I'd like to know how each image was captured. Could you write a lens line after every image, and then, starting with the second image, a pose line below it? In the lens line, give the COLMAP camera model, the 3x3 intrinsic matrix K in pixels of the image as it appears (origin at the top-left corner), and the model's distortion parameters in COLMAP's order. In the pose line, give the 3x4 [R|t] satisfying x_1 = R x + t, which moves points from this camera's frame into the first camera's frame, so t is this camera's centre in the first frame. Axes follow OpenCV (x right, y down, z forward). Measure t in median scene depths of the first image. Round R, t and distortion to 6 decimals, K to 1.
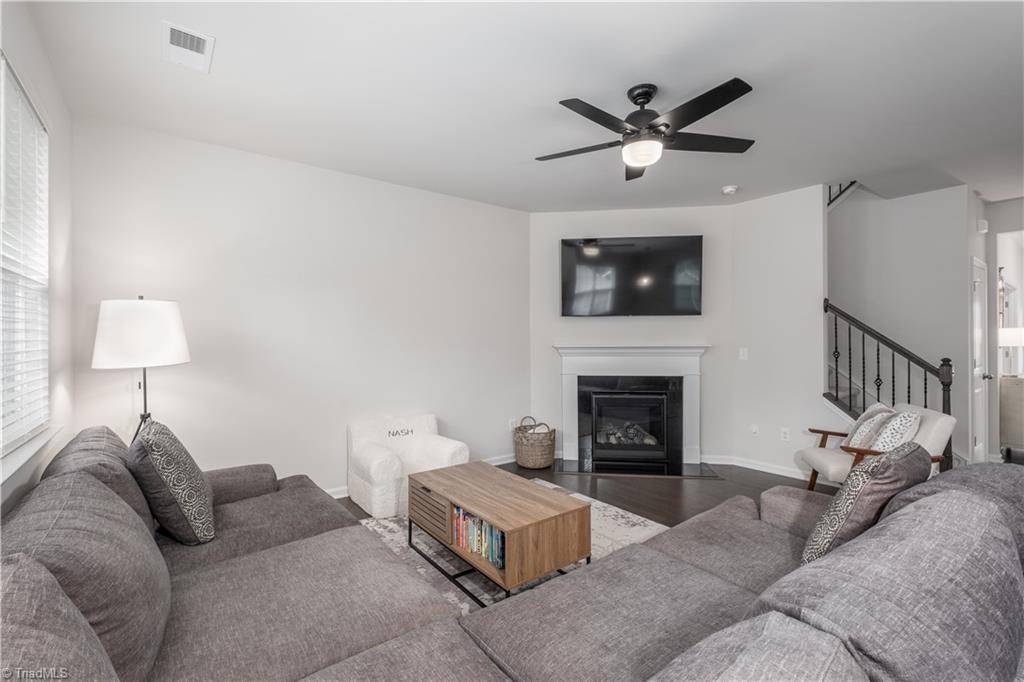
lens RADIAL K [[453.2, 0, 509.3], [0, 453.2, 337.7], [0, 0, 1]] dist [0.001202, -0.000318]
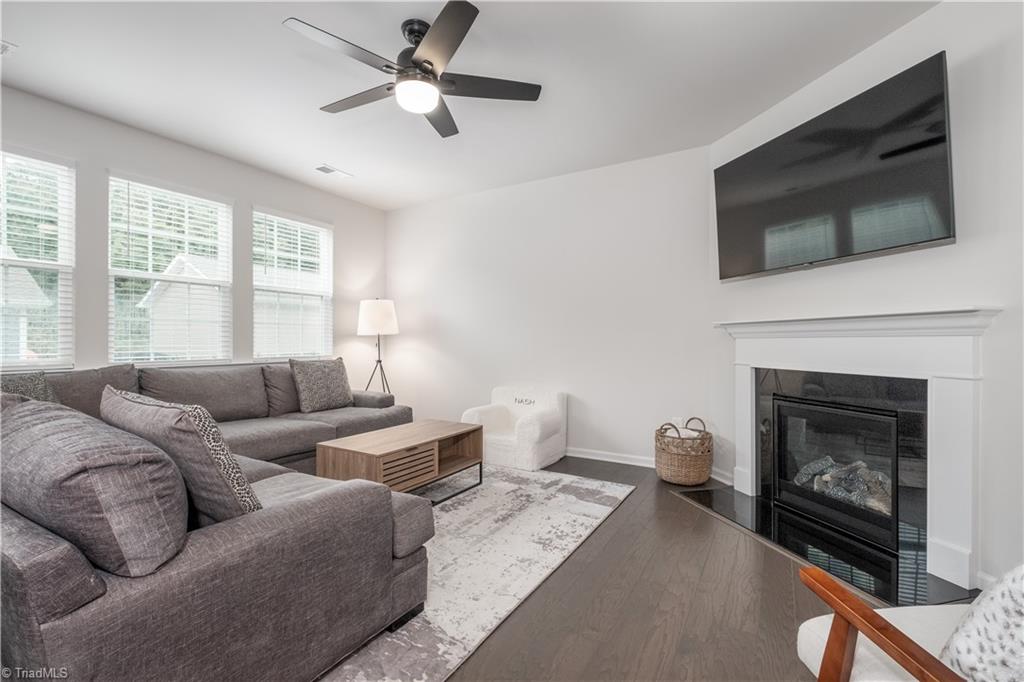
lens RADIAL K [[453.2, 0, 509.3], [0, 453.2, 337.7], [0, 0, 1]] dist [0.001202, -0.000318]
pose [[0.371578, -0.002146, -0.928399, 0.648324], [-0.000167, 0.999997, -0.002378, 0.044339], [0.928402, 0.001039, 0.371576, 0.445653]]
